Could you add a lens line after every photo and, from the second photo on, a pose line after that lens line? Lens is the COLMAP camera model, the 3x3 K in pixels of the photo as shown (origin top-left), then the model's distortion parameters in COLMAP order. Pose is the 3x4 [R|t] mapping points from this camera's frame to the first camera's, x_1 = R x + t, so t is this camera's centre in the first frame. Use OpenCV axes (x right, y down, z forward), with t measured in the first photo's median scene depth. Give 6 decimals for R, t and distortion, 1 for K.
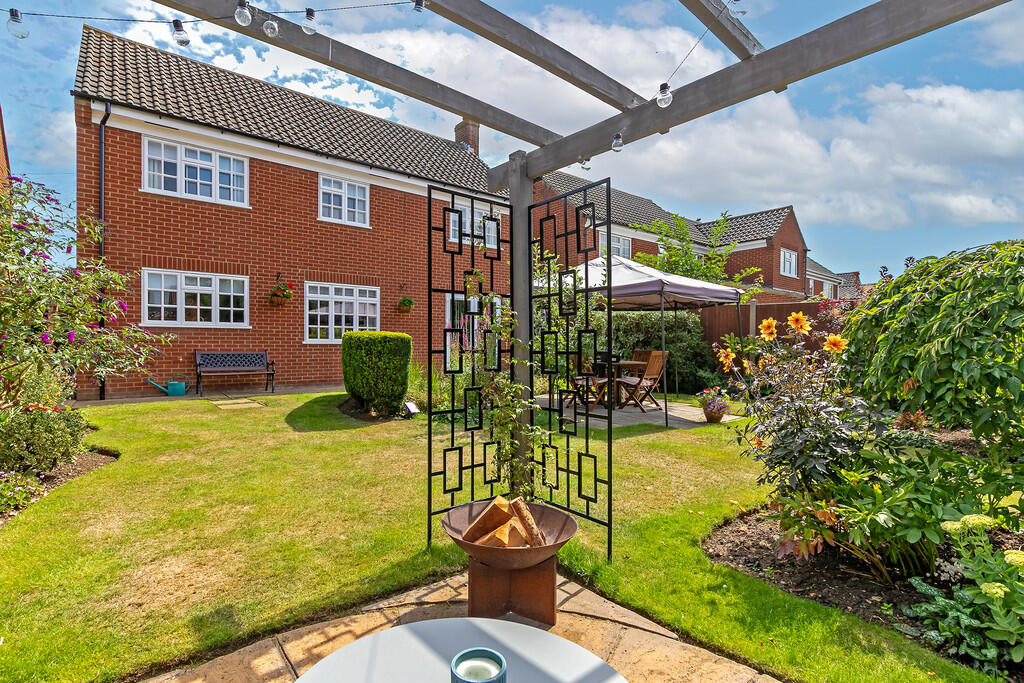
lens RADIAL K [[481.9, 0, 491.3], [0, 481.9, 346.4], [0, 0, 1]] dist [0.000365, -0.000114]
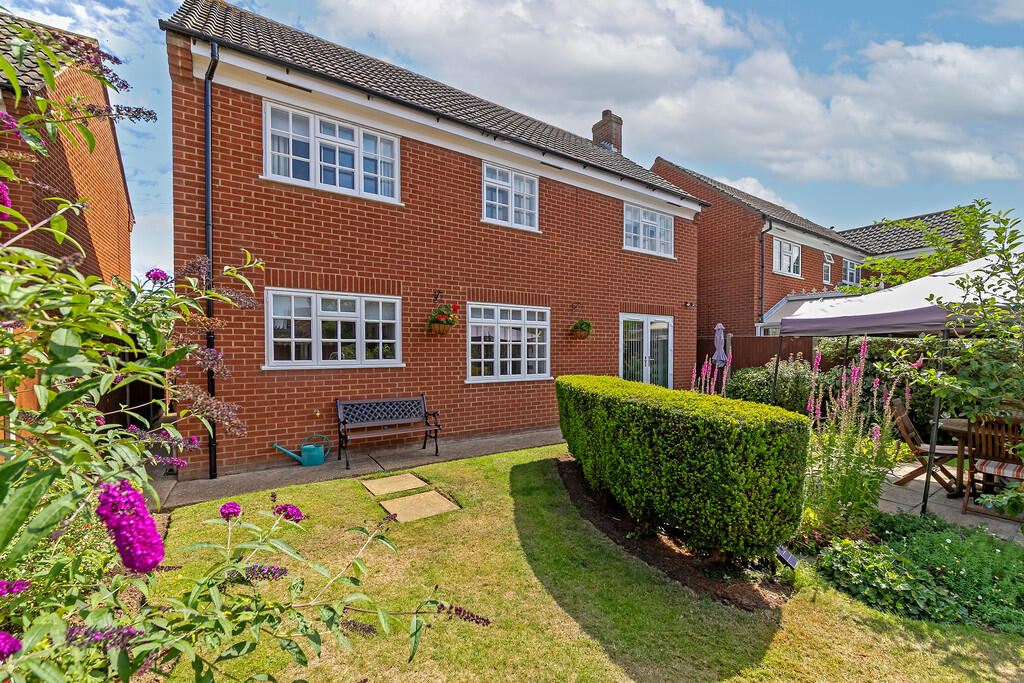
lens RADIAL K [[423.7, 0, 527.5], [0, 423.7, 358.1], [0, 0, 1]] dist [-0.003123, -0.000504]
pose [[0.997556, -0.007916, -0.069416, -0.276237], [0.008450, 0.999937, 0.007404, -0.056291], [0.069353, -0.007973, 0.997560, 0.376402]]
